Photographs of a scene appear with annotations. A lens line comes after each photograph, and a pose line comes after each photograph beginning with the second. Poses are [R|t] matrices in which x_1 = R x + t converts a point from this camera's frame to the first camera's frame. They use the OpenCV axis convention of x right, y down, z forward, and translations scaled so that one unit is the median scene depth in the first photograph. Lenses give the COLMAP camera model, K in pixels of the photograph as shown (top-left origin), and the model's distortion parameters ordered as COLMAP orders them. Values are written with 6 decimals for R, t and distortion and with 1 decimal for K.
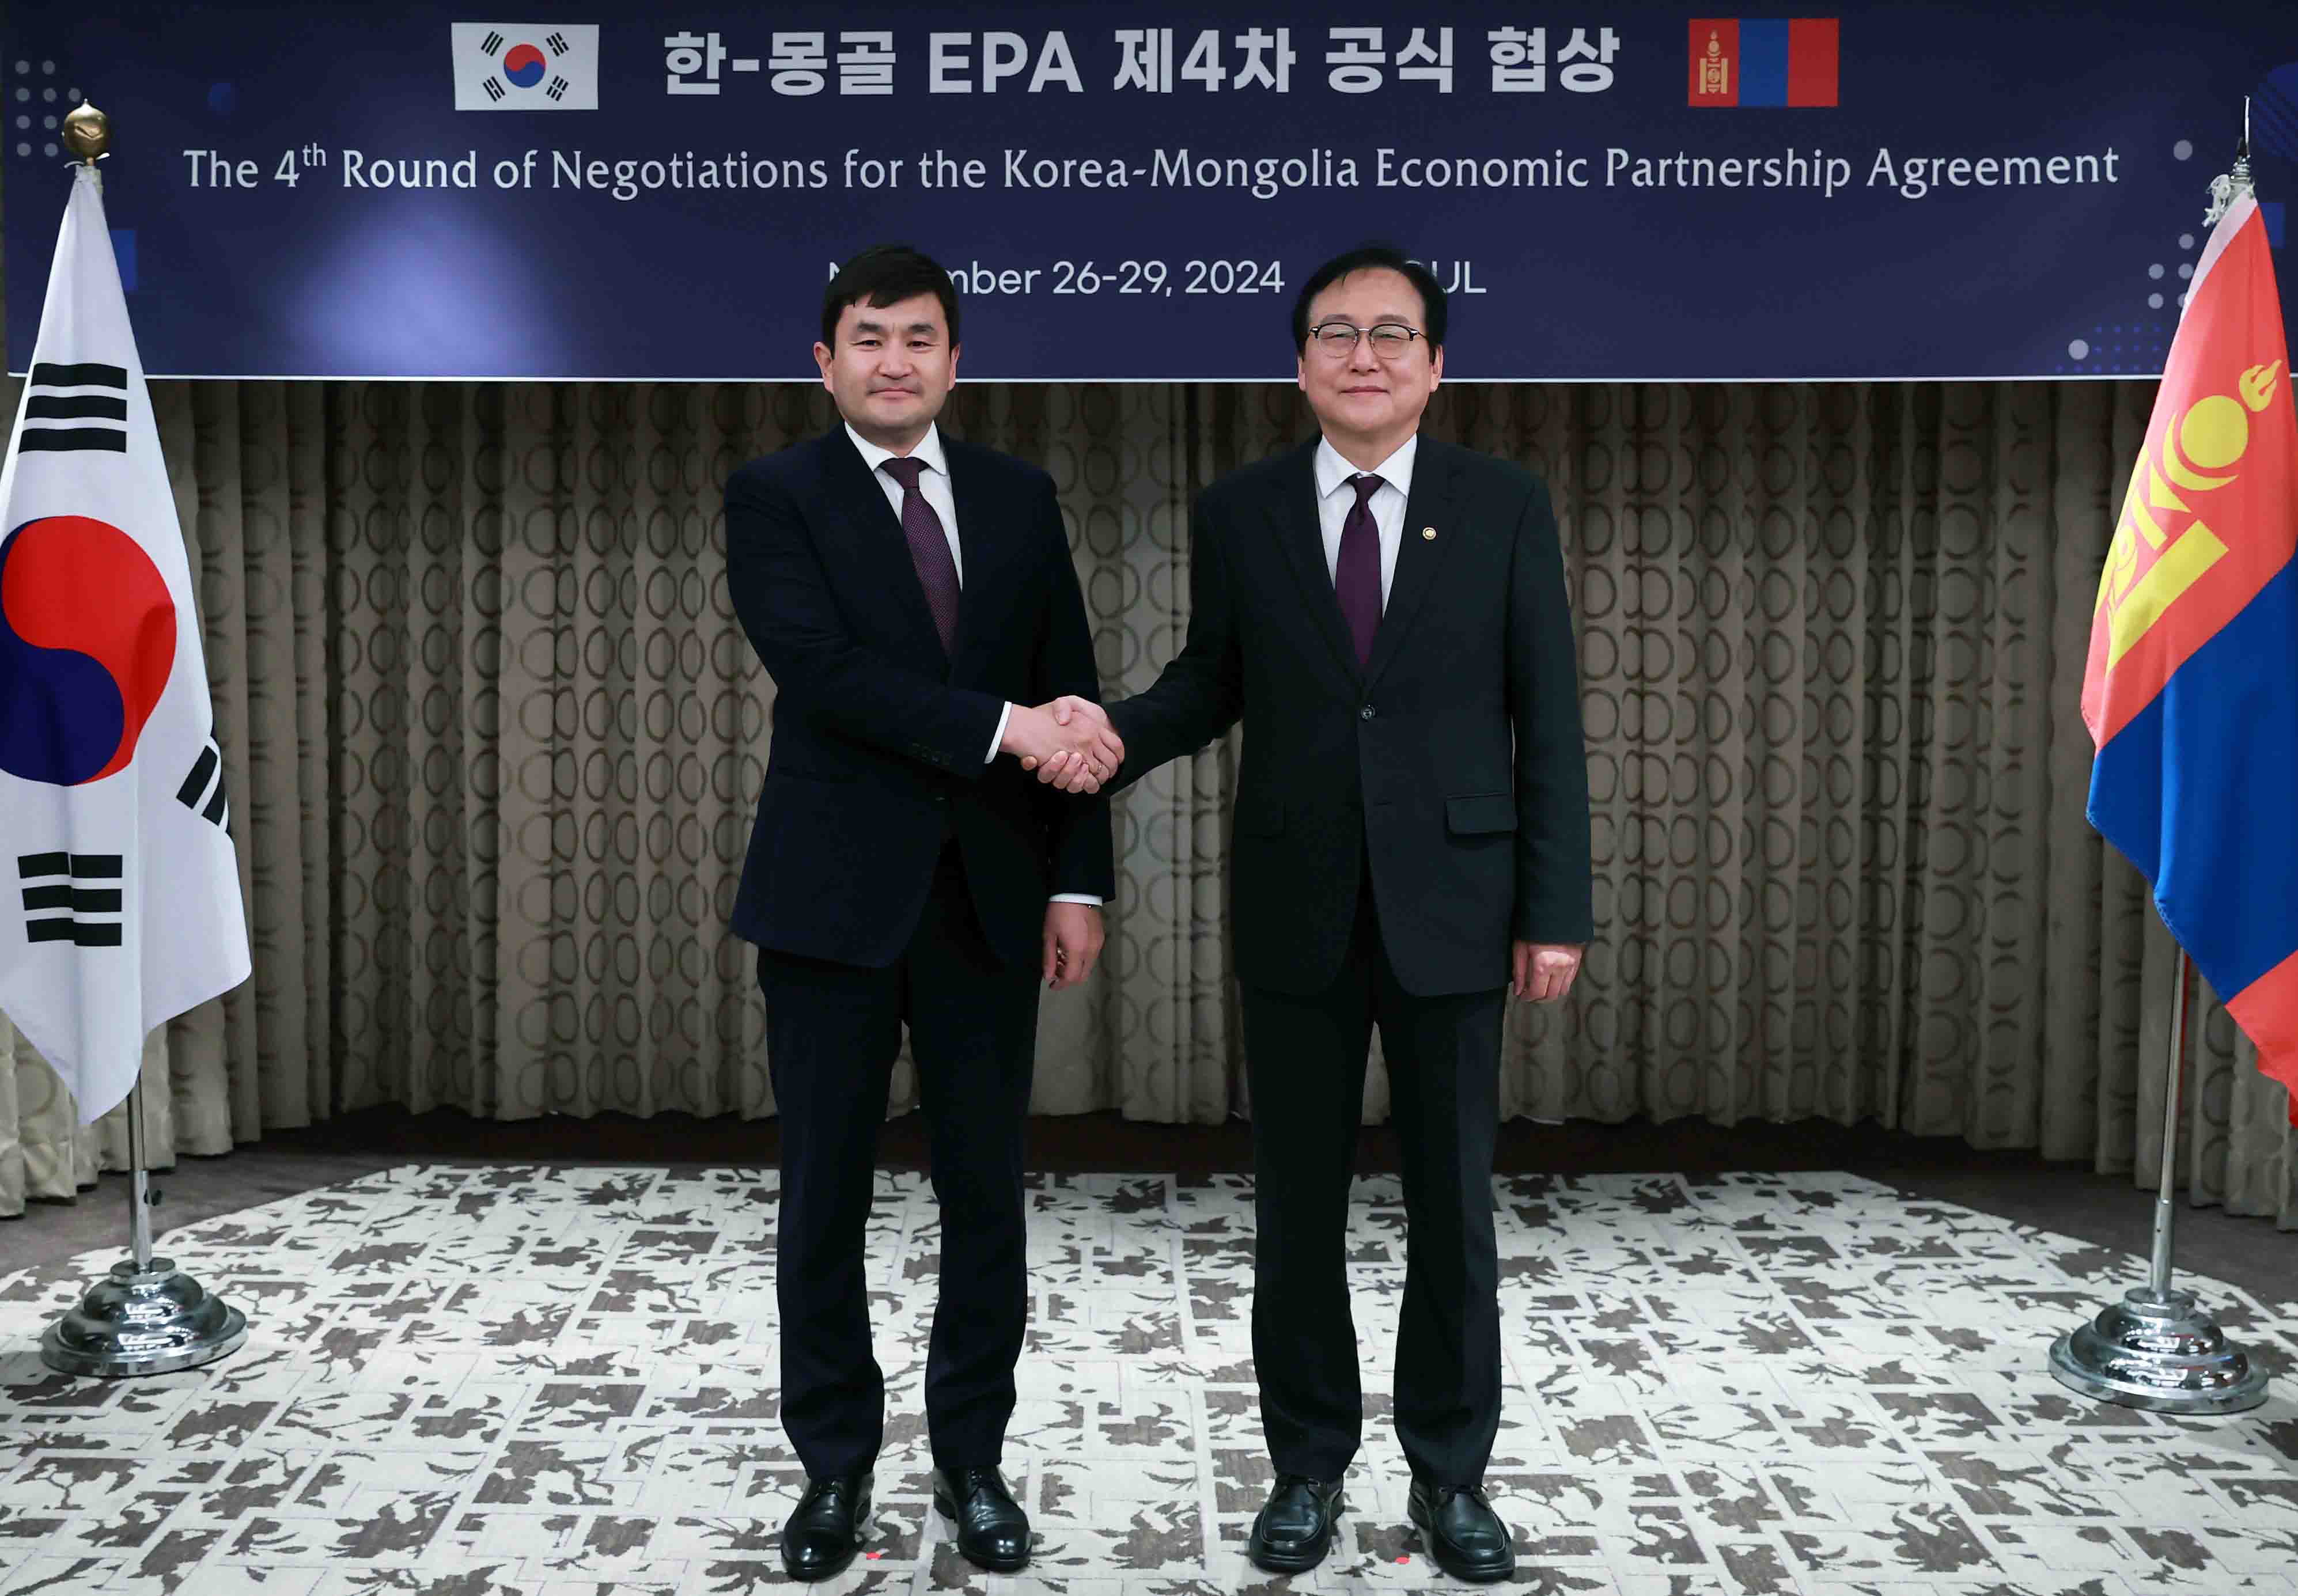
lens RADIAL K [[2718.3, 0, 1051.4], [0, 2718.3, 661.8], [0, 0, 1]] dist [-0.029981, 0.040853]
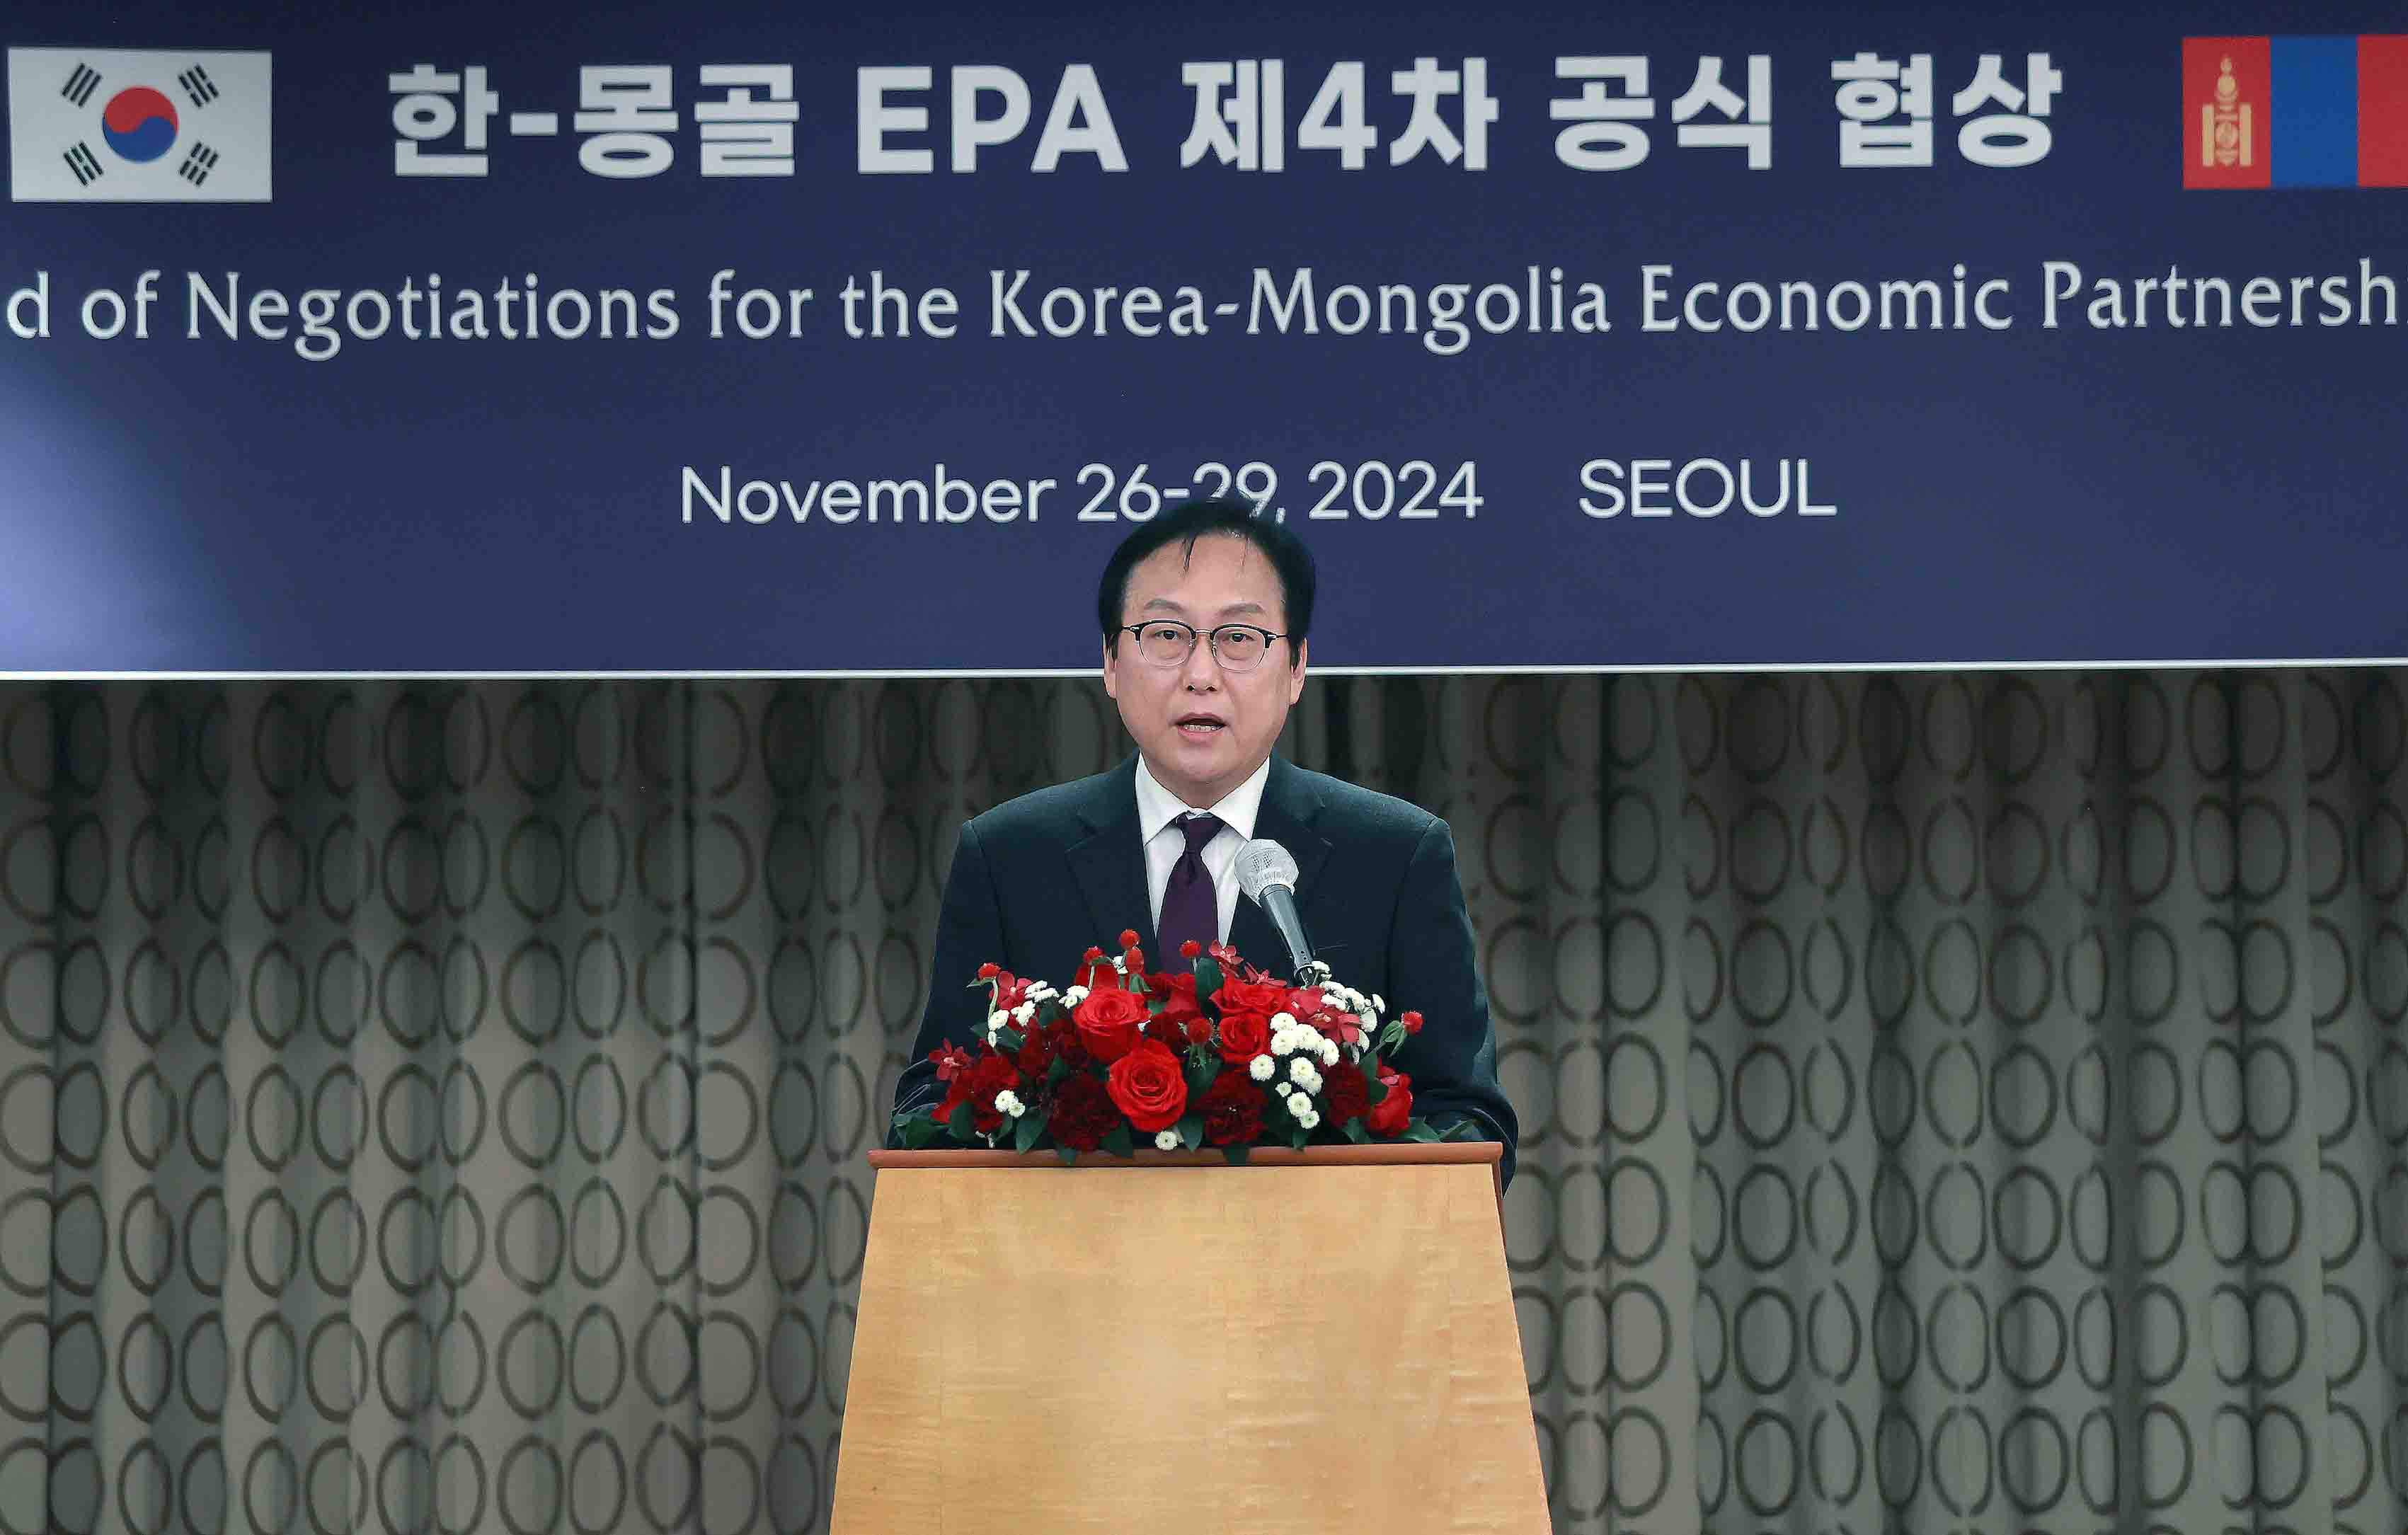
lens RADIAL K [[11202.4, 0, 1211.8], [0, 11202.4, 839.3], [0, 0, 1]] dist [0.399290, 1.667184]
pose [[0.999626, -0.006372, 0.026595, -0.034271], [0.009017, 0.994892, -0.100541, 0.167868], [-0.025819, 0.100743, 0.994577, -1.334892]]
